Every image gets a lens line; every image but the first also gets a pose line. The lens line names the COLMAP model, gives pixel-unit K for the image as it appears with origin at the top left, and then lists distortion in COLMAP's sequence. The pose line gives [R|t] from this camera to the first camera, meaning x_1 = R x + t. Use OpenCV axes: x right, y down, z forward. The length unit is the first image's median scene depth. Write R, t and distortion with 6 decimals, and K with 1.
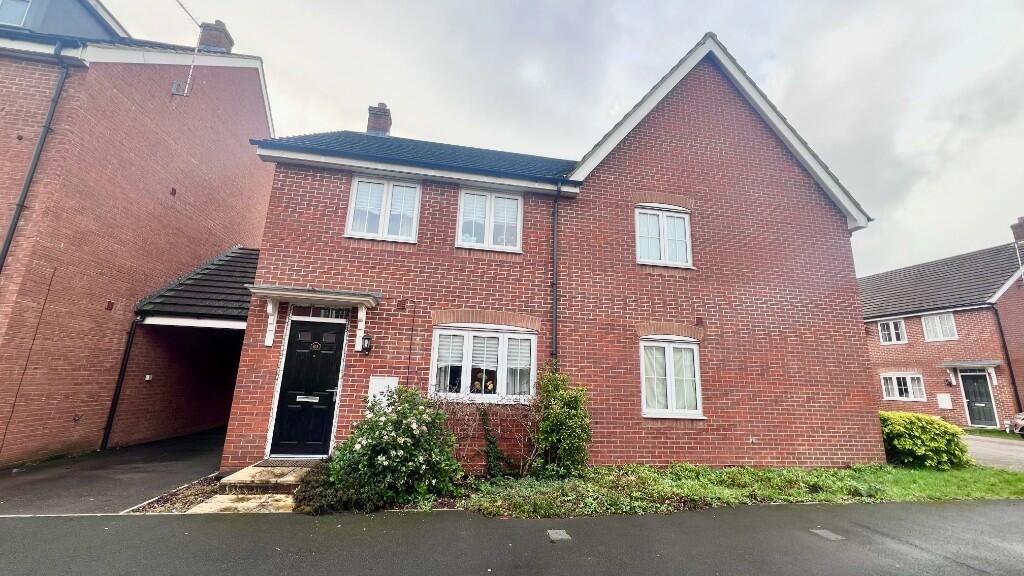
lens RADIAL K [[414.5, 0, 511.1], [0, 414.5, 284.7], [0, 0, 1]] dist [0.000359, -0.000008]
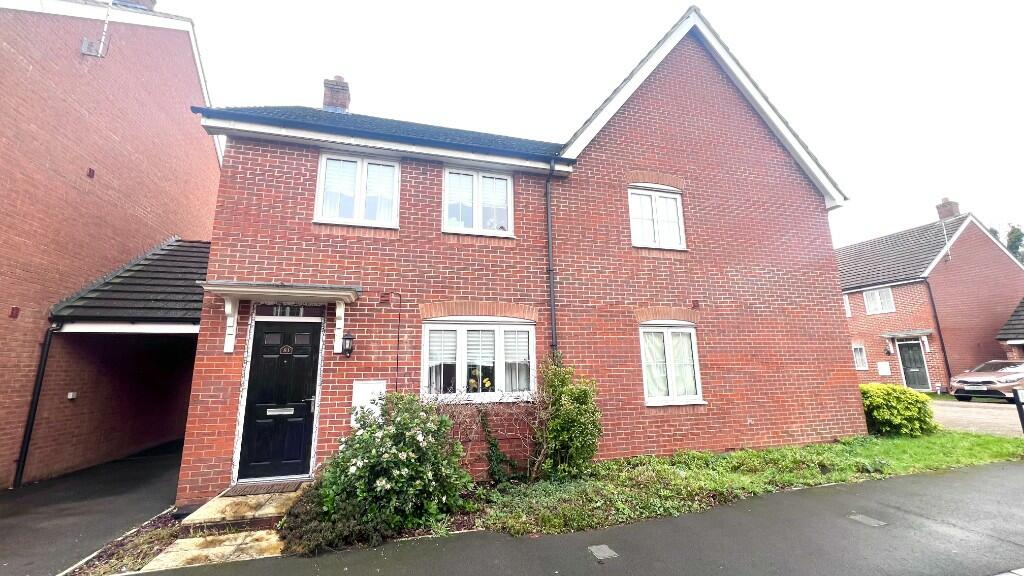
lens RADIAL K [[414.5, 0, 512.8], [0, 414.5, 284.7], [0, 0, 1]] dist [0.000359, -0.000008]
pose [[0.993439, -0.032283, 0.109709, -0.083117], [0.029172, 0.999129, 0.029846, 0.000769], [-0.110577, -0.026449, 0.993516, 0.084202]]
